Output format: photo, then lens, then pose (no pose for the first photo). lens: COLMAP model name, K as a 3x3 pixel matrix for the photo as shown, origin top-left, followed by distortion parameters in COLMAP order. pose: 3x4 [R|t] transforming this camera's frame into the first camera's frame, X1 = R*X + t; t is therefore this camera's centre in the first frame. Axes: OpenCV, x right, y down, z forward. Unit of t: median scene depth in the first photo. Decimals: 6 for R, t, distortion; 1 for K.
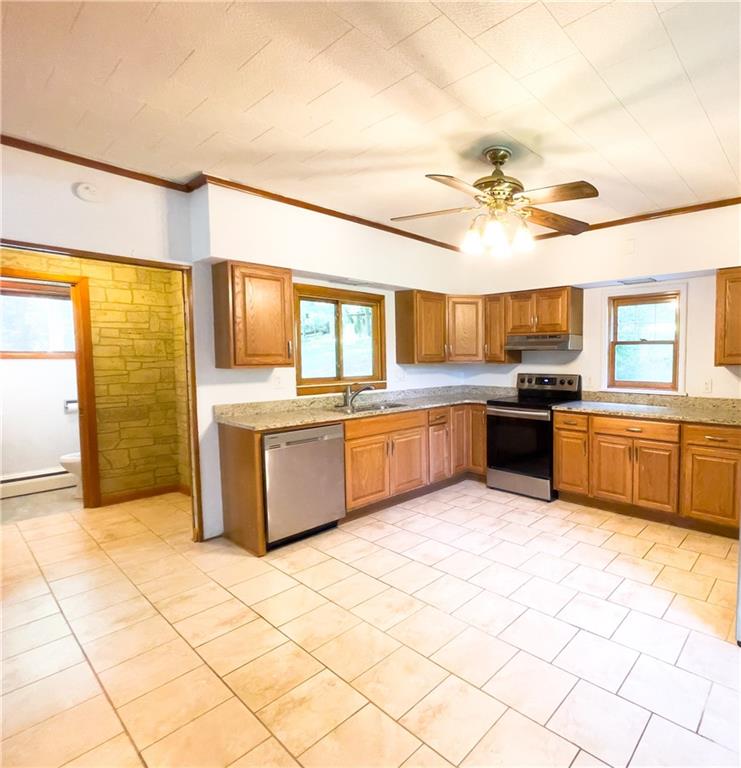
lens RADIAL K [[339.2, 0, 370.6], [0, 339.2, 374.2], [0, 0, 1]] dist [0.000524, 0.000033]
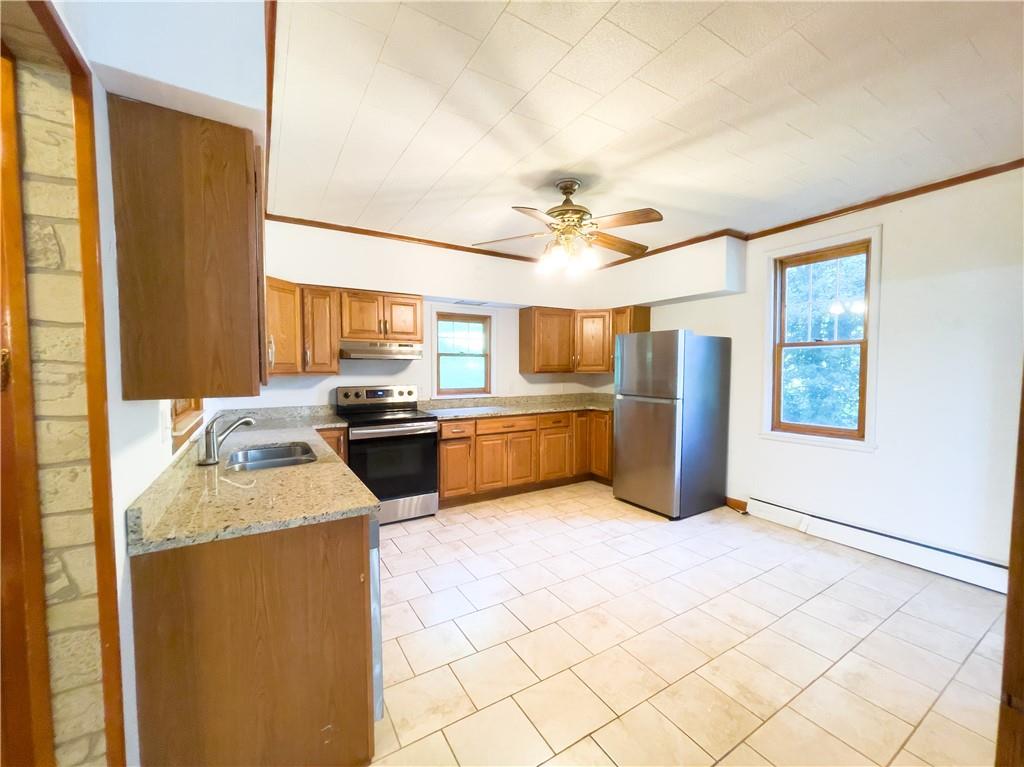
lens RADIAL K [[411.7, 0, 512.0], [0, 411.7, 383.5], [0, 0, 1]] dist [0.000180, -0.000138]
pose [[0.366101, -0.036917, 0.929843, -0.648266], [0.047143, 0.998666, 0.021088, -0.022202], [-0.929380, 0.036115, 0.367353, 0.459147]]
